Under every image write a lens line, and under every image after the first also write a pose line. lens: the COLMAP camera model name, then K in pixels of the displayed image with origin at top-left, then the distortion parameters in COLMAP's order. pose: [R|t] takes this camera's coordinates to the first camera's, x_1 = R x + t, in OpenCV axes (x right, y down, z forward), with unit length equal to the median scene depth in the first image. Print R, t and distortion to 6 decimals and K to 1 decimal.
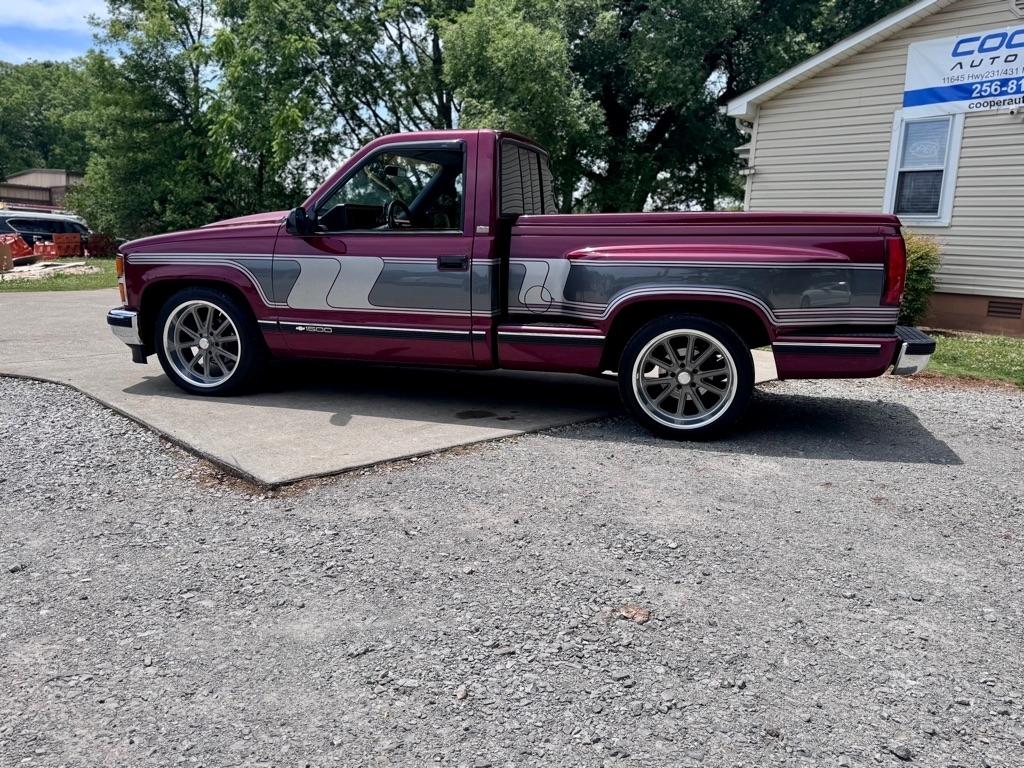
lens RADIAL K [[816.1, 0, 515.6], [0, 816.1, 376.8], [0, 0, 1]] dist [0.073509, -0.097896]
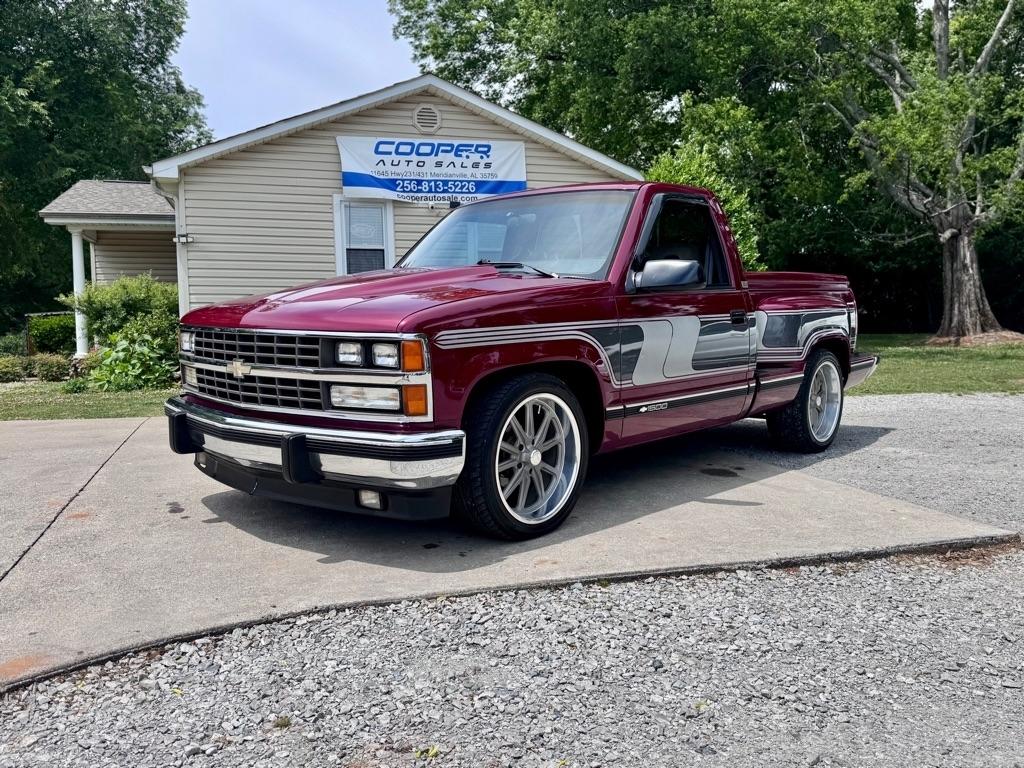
lens RADIAL K [[816.1, 0, 508.3], [0, 816.1, 385.6], [0, 0, 1]] dist [0.073509, -0.097896]
pose [[0.451329, -0.105109, 0.886146, -0.991600], [0.178781, 0.983556, 0.025607, -0.121483], [-0.874265, 0.146869, 0.462699, 0.716404]]
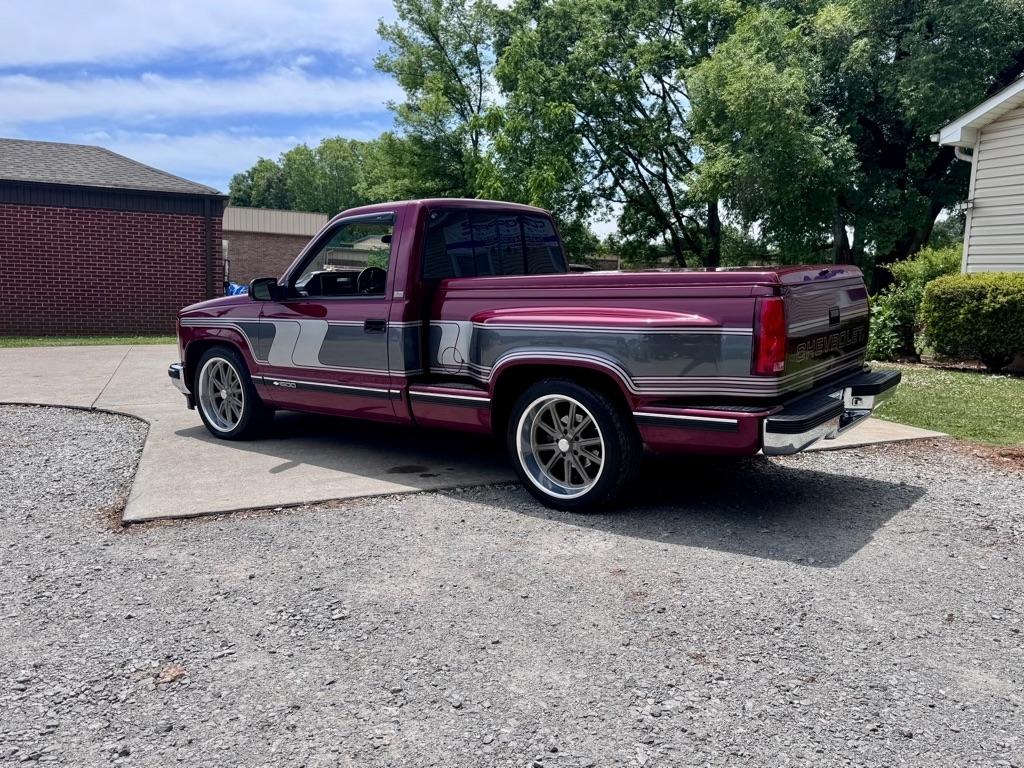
lens RADIAL K [[816.1, 0, 528.7], [0, 816.1, 383.3], [0, 0, 1]] dist [0.073509, -0.097896]
pose [[0.928474, 0.022890, -0.370690, 0.453039], [-0.039897, 0.998470, -0.038276, -0.028499], [0.369247, 0.050328, 0.927968, 0.084071]]
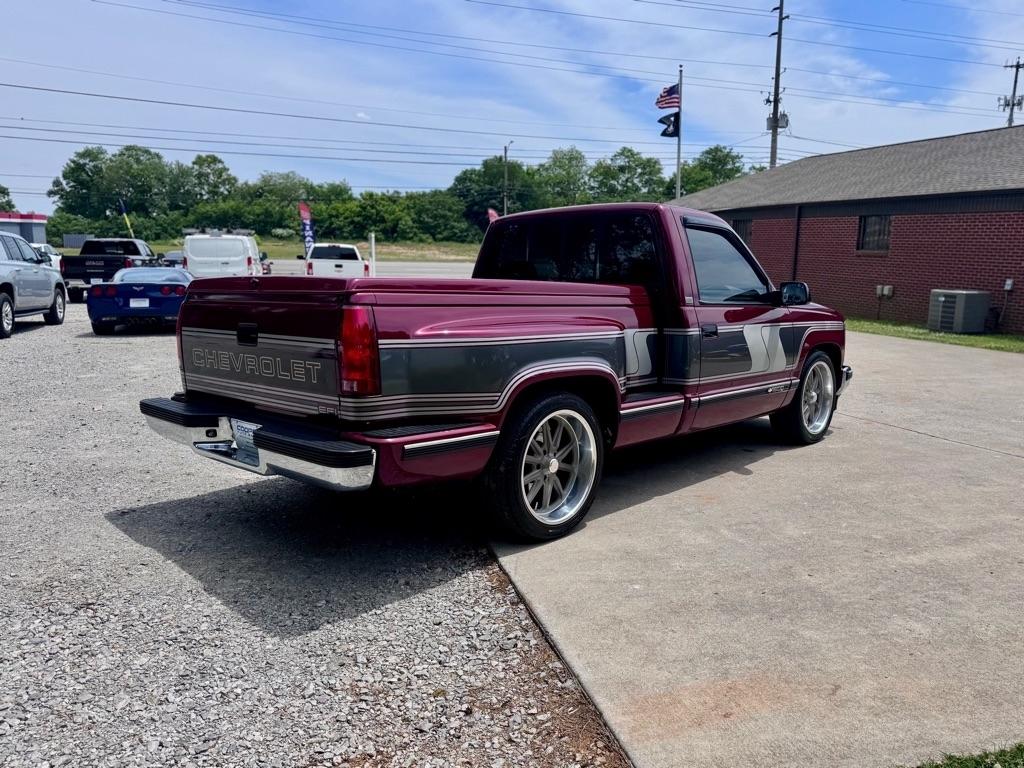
lens RADIAL K [[770.6, 0, 513.9], [0, 770.6, 384.4], [0, 0, 1]] dist [0.062968, -0.071149]
pose [[-0.490320, 0.093902, -0.866469, 0.906232], [-0.173631, 0.963725, 0.202697, -0.275109], [0.854072, 0.249832, -0.456229, 1.487714]]
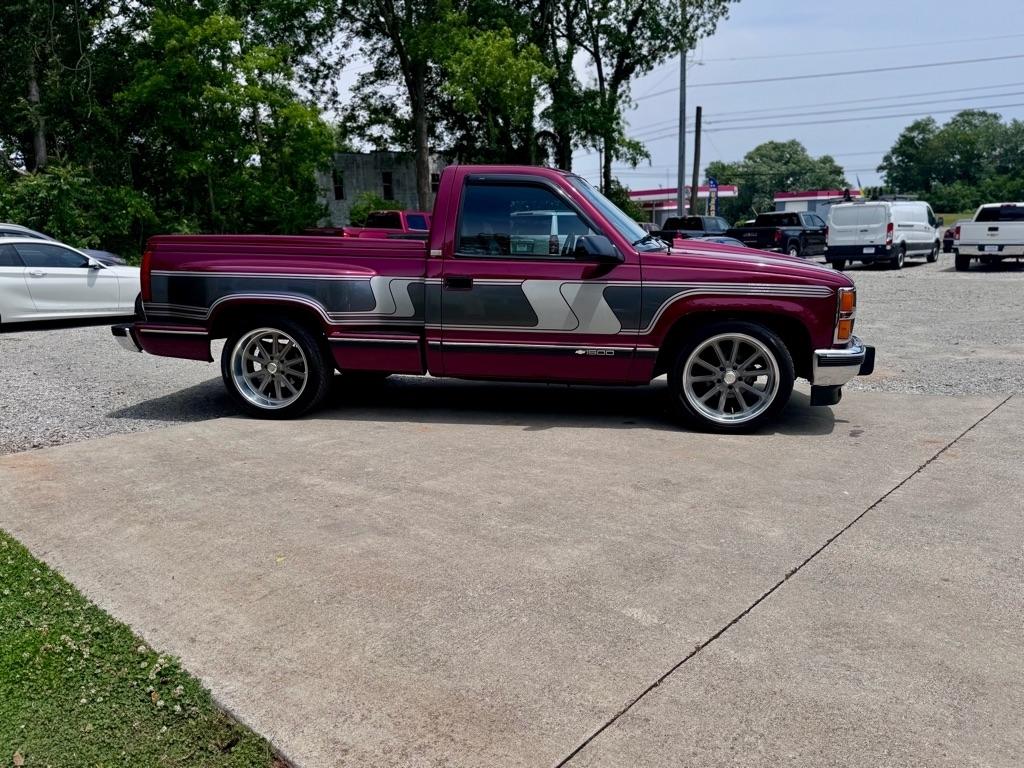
lens RADIAL K [[770.6, 0, 515.2], [0, 770.6, 379.8], [0, 0, 1]] dist [0.062968, -0.071149]
pose [[-0.997839, -0.006368, -0.065397, 0.014266], [-0.028243, 0.940224, 0.339383, -0.407816], [0.059327, 0.340497, -0.938372, 2.208406]]
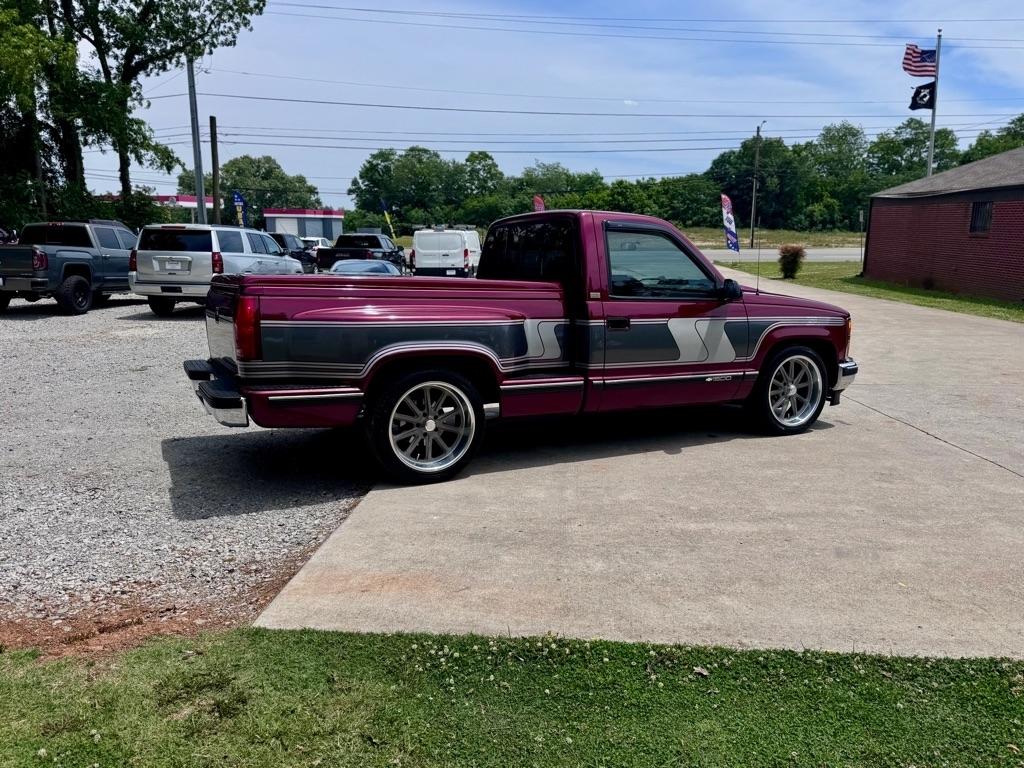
lens RADIAL K [[770.6, 0, 512.3], [0, 770.6, 376.5], [0, 0, 1]] dist [0.062968, -0.071149]
pose [[-0.750095, 0.069228, -0.657697, 0.792574], [-0.142287, 0.954321, 0.262727, -0.370728], [0.645842, 0.290652, -0.705981, 1.899910]]
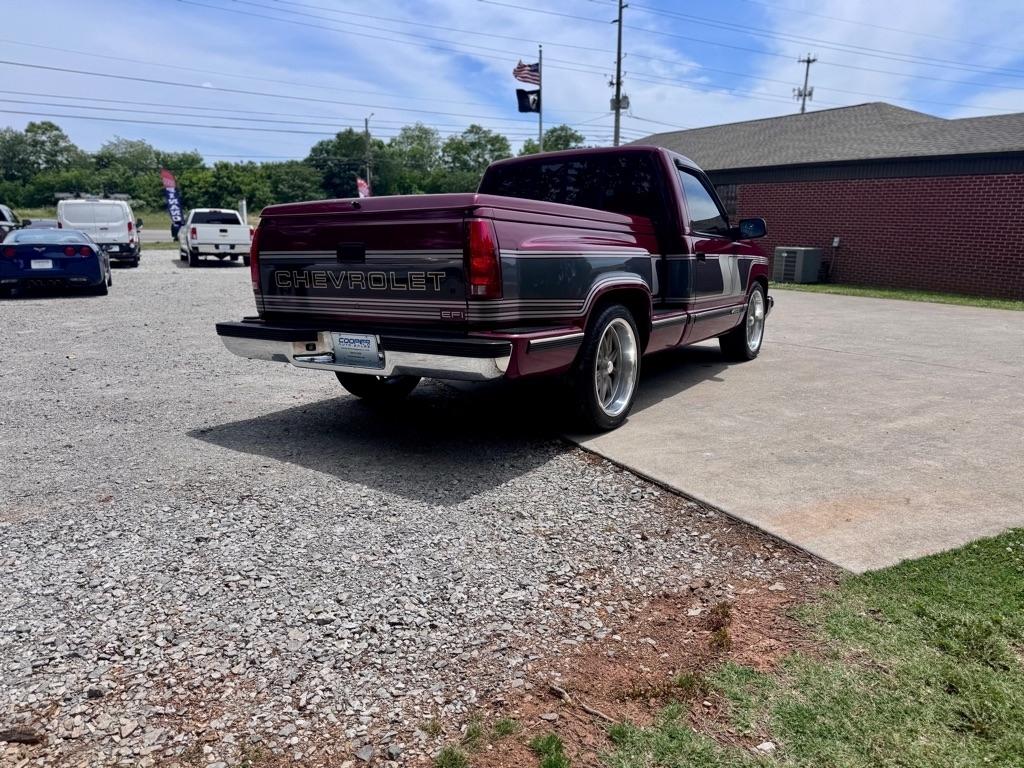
lens RADIAL K [[723.5, 0, 511.0], [0, 723.5, 385.4], [0, 0, 1]] dist [0.040385, -0.048999]
pose [[-0.315295, 0.152966, -0.936584, 1.047460], [-0.176254, 0.960314, 0.216177, -0.194143], [0.932482, 0.233236, -0.275821, 1.331129]]
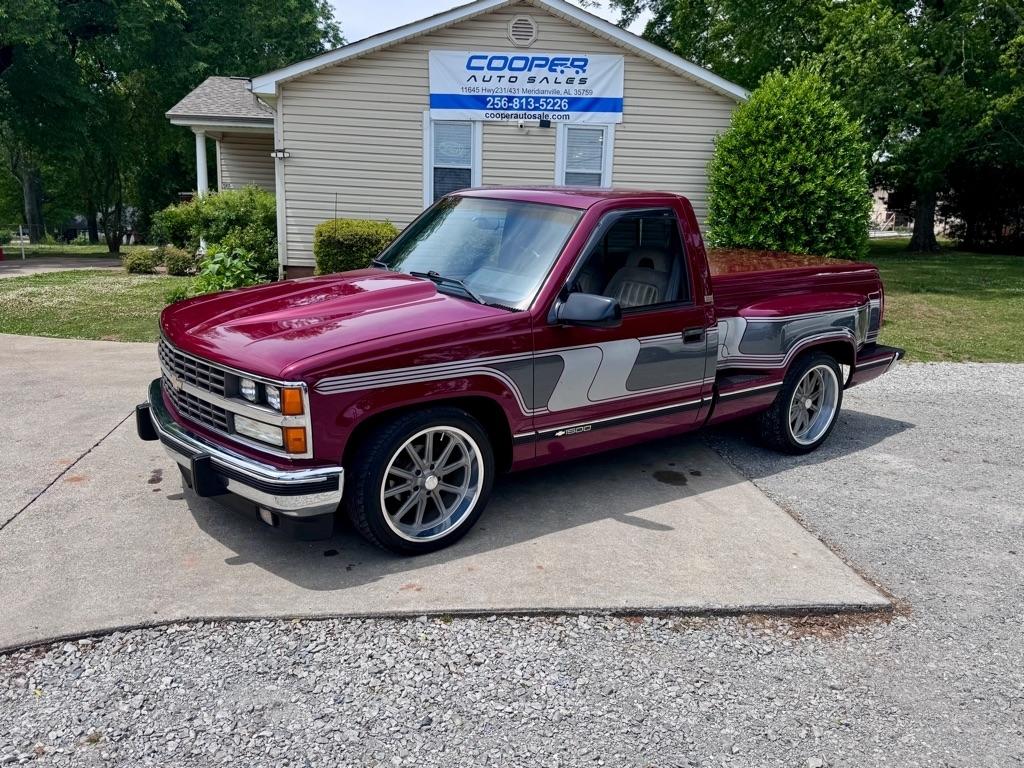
lens RADIAL K [[816.1, 0, 511.1], [0, 816.1, 387.5], [0, 0, 1]] dist [0.073509, -0.097896]
pose [[0.604825, -0.188817, 0.773650, -0.896593], [0.122145, 0.981985, 0.144172, -0.225285], [-0.786936, 0.007298, 0.616992, 0.501559]]
